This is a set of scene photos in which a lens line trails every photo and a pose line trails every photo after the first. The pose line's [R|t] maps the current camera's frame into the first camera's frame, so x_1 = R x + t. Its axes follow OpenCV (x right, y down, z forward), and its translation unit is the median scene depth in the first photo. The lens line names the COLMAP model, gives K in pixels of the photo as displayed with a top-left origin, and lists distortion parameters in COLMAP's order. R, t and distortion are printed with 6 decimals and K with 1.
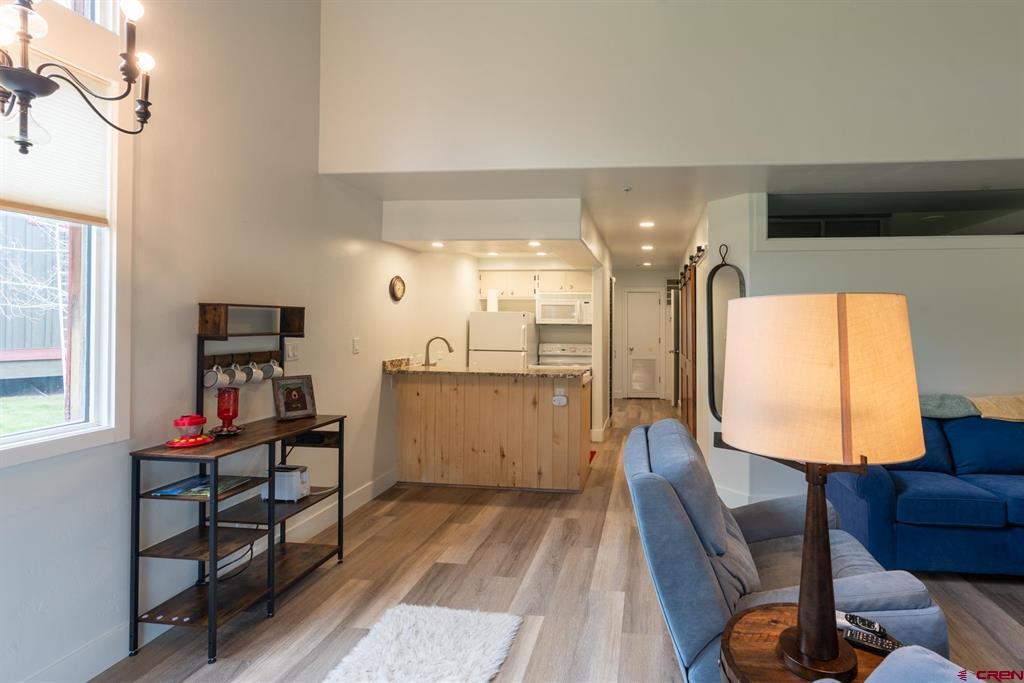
lens RADIAL K [[471.7, 0, 601.6], [0, 471.7, 316.5], [0, 0, 1]] dist [-0.008563, 0.000486]
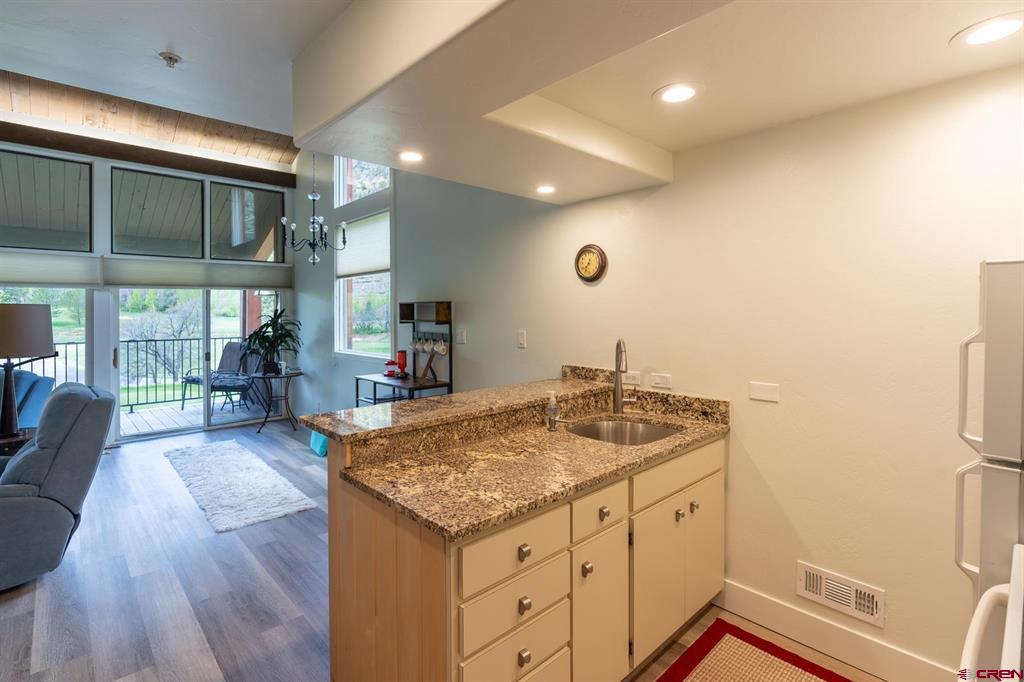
lens RADIAL K [[471.7, 0, 457.8], [0, 471.7, 315.7], [0, 0, 1]] dist [-0.008563, 0.000486]
pose [[-0.692353, -0.001231, -0.721558, 0.165296], [0.006626, 0.999946, -0.008065, 0.019785], [0.721529, -0.010365, -0.692307, 1.239629]]
